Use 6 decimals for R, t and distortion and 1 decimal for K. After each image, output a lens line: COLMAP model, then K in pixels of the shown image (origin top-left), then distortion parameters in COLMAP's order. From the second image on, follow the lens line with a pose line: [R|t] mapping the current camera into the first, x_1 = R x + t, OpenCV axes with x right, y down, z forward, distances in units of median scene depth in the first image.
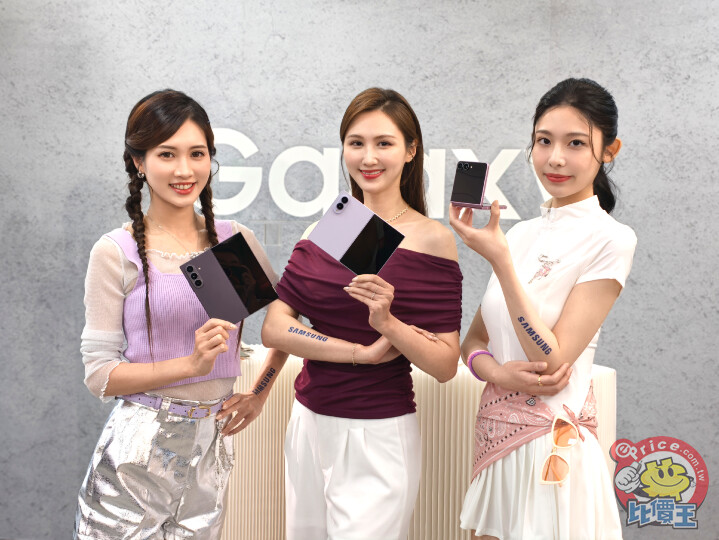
lens RADIAL K [[967.9, 0, 359.5], [0, 967.9, 270.0], [0, 0, 1]] dist [-0.000972, -0.106331]
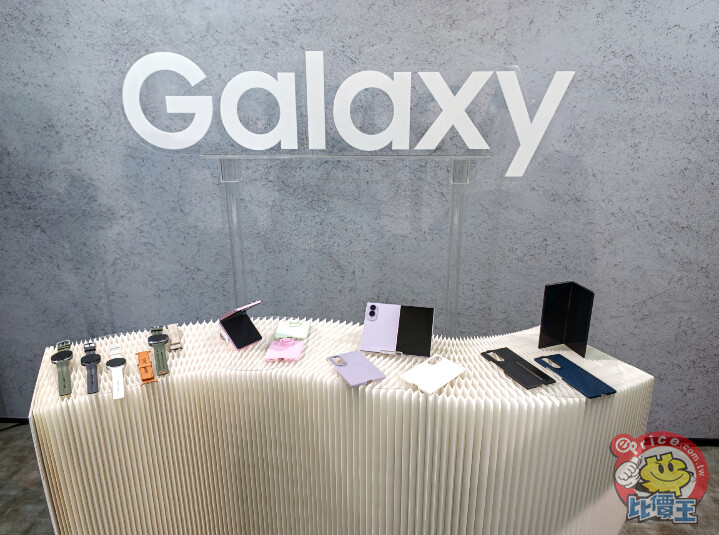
lens RADIAL K [[510.2, 0, 359.5], [0, 510.2, 267.5], [0, 0, 1]] dist [-0.025757, 0.000296]
pose [[0.998134, -0.034683, 0.050258, 0.007140], [0.021835, 0.971345, 0.236669, -0.053344], [-0.057026, -0.235130, 0.970290, 0.438931]]
